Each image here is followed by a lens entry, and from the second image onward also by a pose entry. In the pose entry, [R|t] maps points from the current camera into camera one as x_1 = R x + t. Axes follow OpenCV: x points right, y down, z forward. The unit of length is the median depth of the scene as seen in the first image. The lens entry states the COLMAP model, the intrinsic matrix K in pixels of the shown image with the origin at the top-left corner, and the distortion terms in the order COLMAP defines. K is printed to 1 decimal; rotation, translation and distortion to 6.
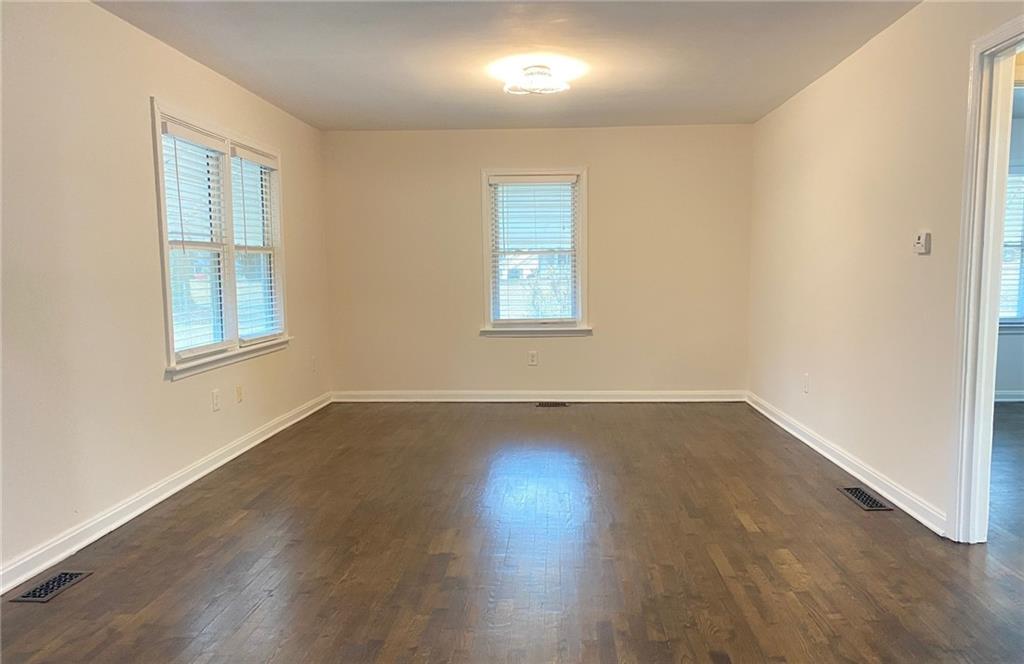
lens RADIAL K [[785.4, 0, 509.5], [0, 785.4, 355.2], [0, 0, 1]] dist [0.039892, 0.004694]
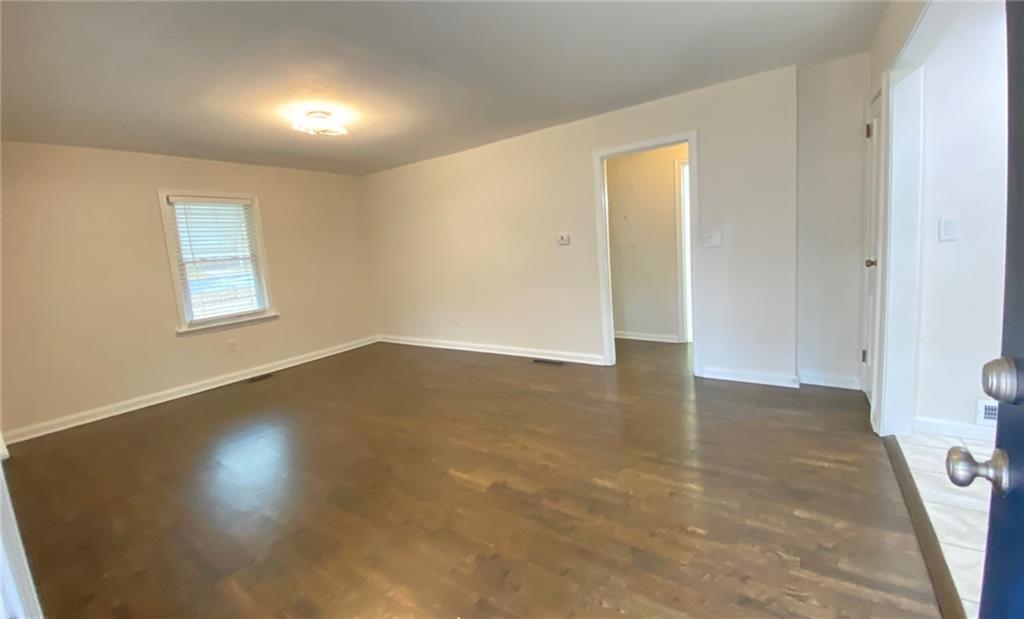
lens RADIAL K [[417.1, 0, 515.2], [0, 417.1, 296.5], [0, 0, 1]] dist [-0.020436, -0.000258]
pose [[0.504007, -0.130273, 0.853819, -0.290218], [0.158623, 0.985706, 0.056761, -0.039354], [-0.849009, 0.106827, 0.517467, 0.288791]]
